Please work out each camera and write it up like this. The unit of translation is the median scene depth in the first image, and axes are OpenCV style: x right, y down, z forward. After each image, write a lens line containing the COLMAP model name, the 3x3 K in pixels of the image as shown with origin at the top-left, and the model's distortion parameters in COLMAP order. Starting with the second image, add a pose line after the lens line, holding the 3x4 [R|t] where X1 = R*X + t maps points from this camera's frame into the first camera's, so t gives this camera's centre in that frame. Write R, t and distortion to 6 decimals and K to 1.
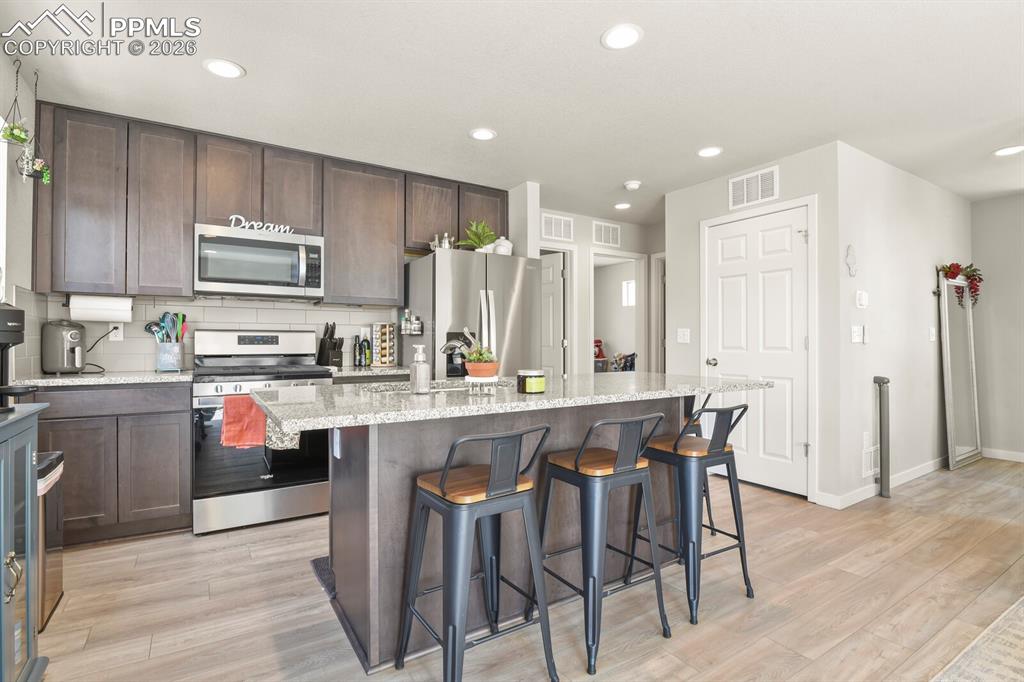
lens RADIAL K [[498.8, 0, 519.6], [0, 498.8, 339.9], [0, 0, 1]] dist [-0.014840, -0.003348]
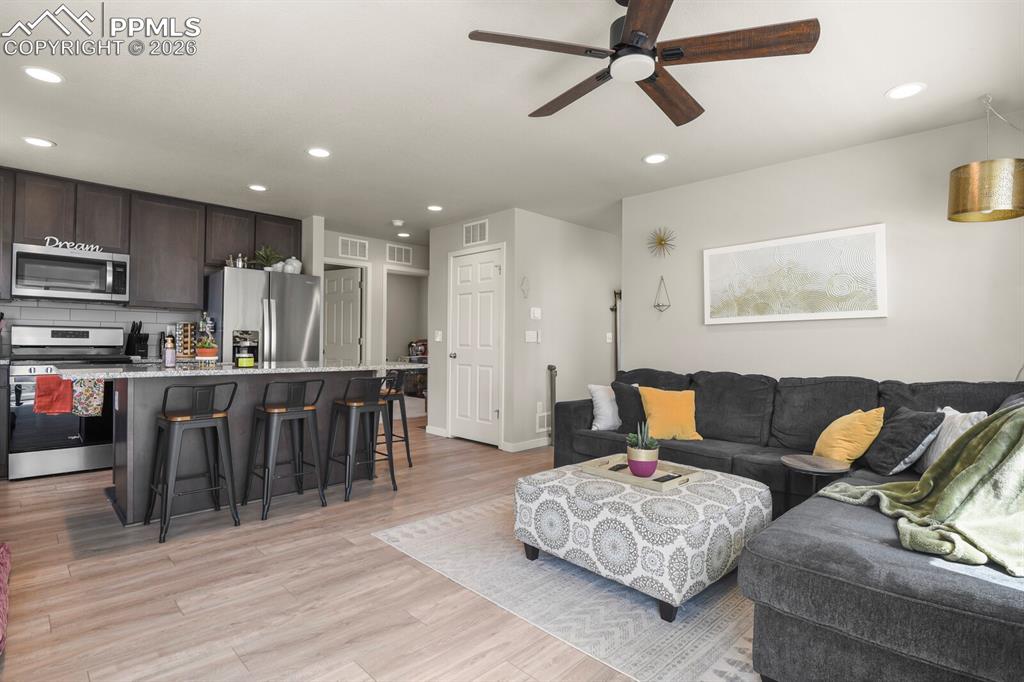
lens RADIAL K [[498.8, 0, 513.2], [0, 498.8, 340.3], [0, 0, 1]] dist [-0.014840, -0.003348]
pose [[0.976370, 0.013325, 0.215692, 0.298691], [-0.013407, 0.999910, -0.001085, 0.002178], [-0.215687, -0.001832, 0.976461, -0.455344]]
